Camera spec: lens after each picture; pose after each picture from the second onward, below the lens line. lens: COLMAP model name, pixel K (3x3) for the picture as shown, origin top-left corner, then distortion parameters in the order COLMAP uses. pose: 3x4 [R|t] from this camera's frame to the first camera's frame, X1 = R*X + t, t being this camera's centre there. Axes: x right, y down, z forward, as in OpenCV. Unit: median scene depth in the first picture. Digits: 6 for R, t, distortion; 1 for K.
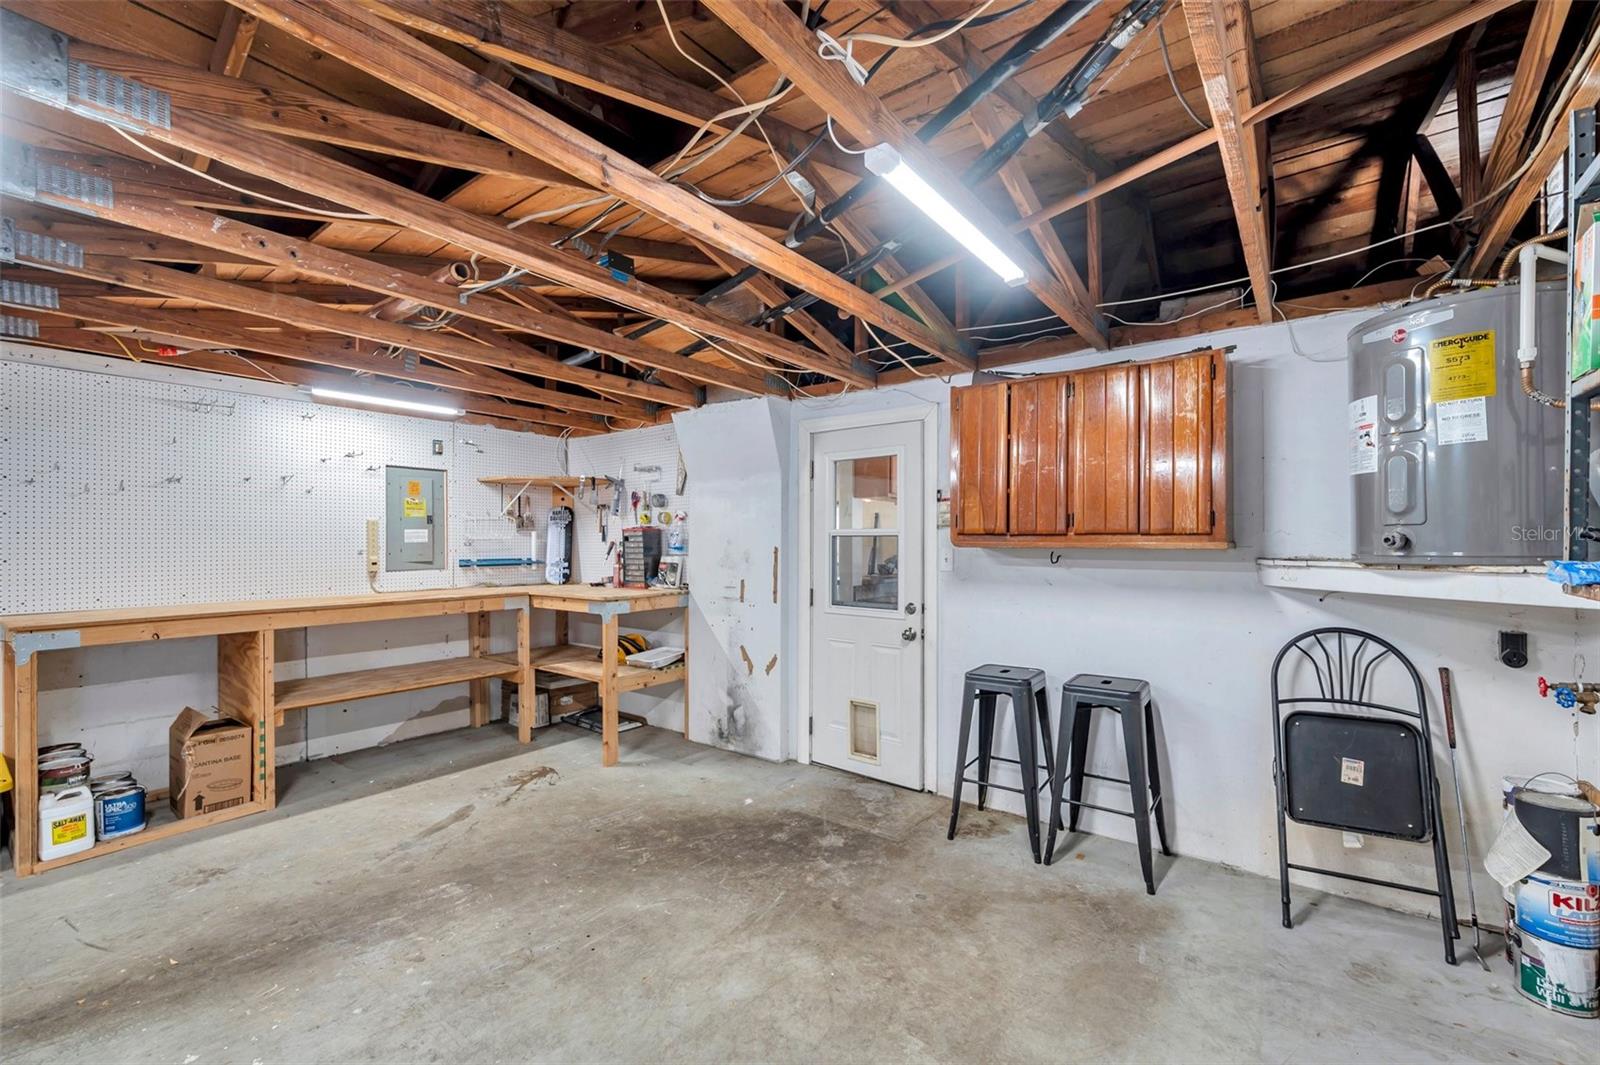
lens RADIAL K [[663.8, 0, 808.8], [0, 663.8, 534.8], [0, 0, 1]] dist [0.004144, -0.002587]
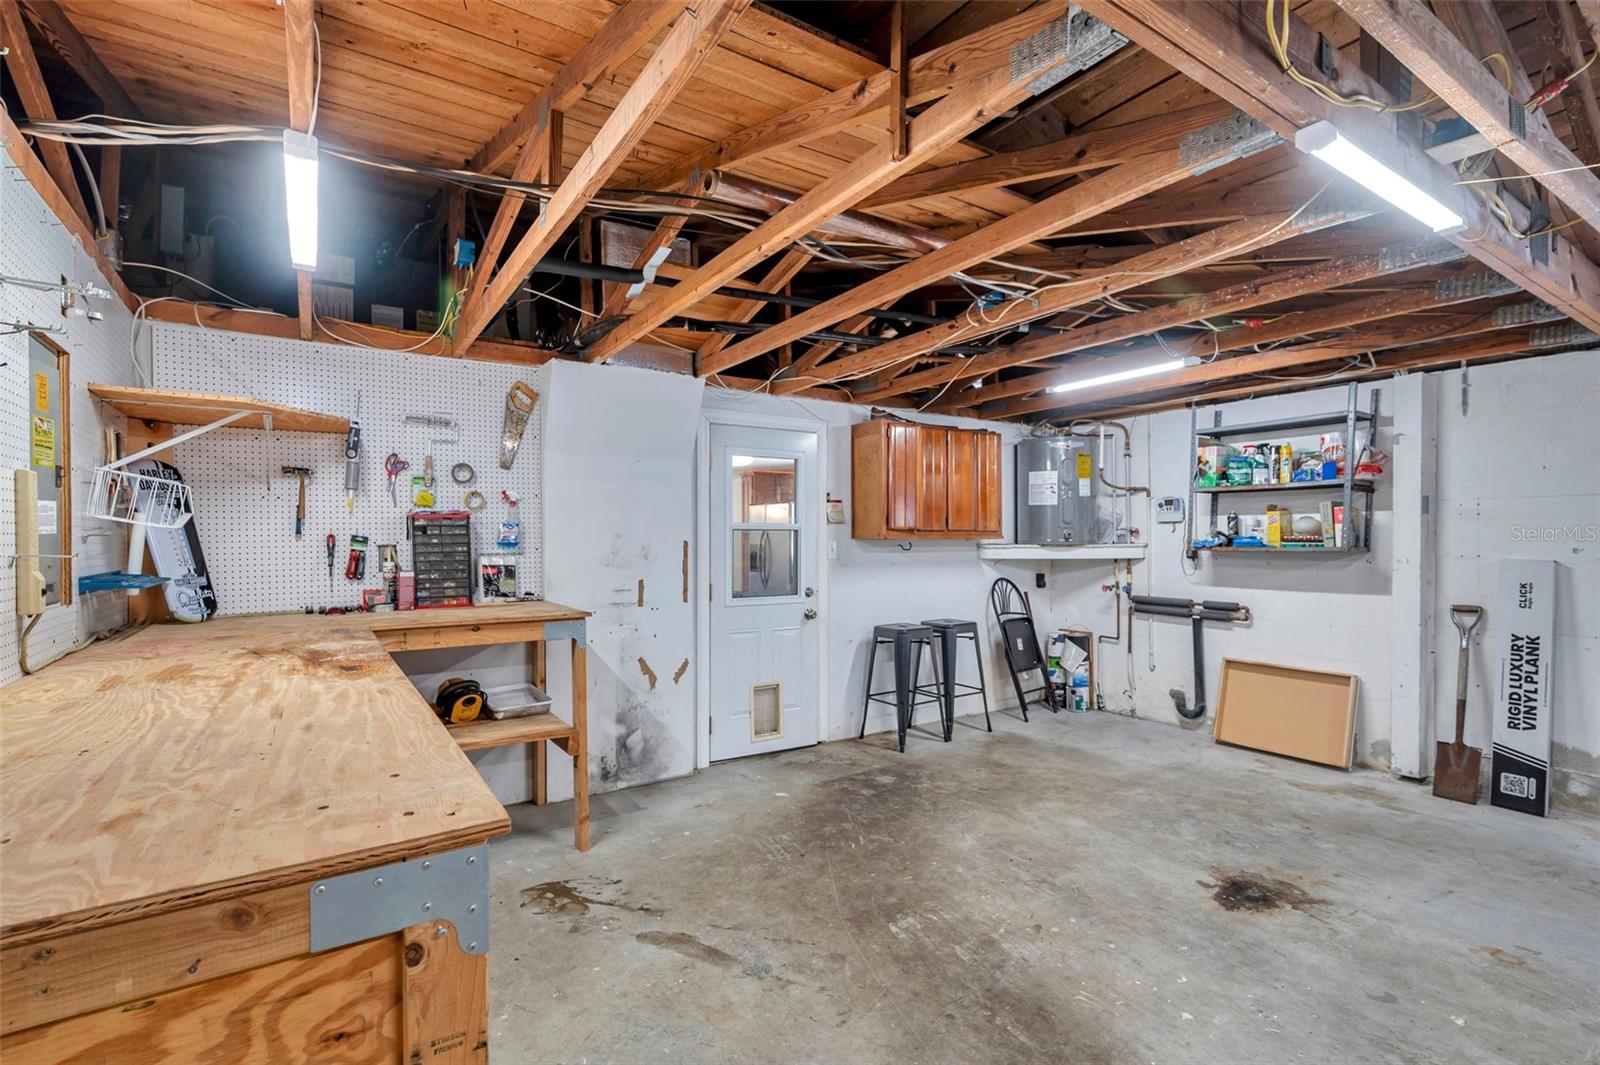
lens RADIAL K [[744.8, 0, 809.8], [0, 744.8, 541.5], [0, 0, 1]] dist [0.004975, 0.000277]
pose [[0.324878, -0.003733, 0.945749, -1.135421], [-0.007946, 0.999946, 0.006676, 0.013241], [-0.945723, -0.009683, 0.324831, 0.600177]]
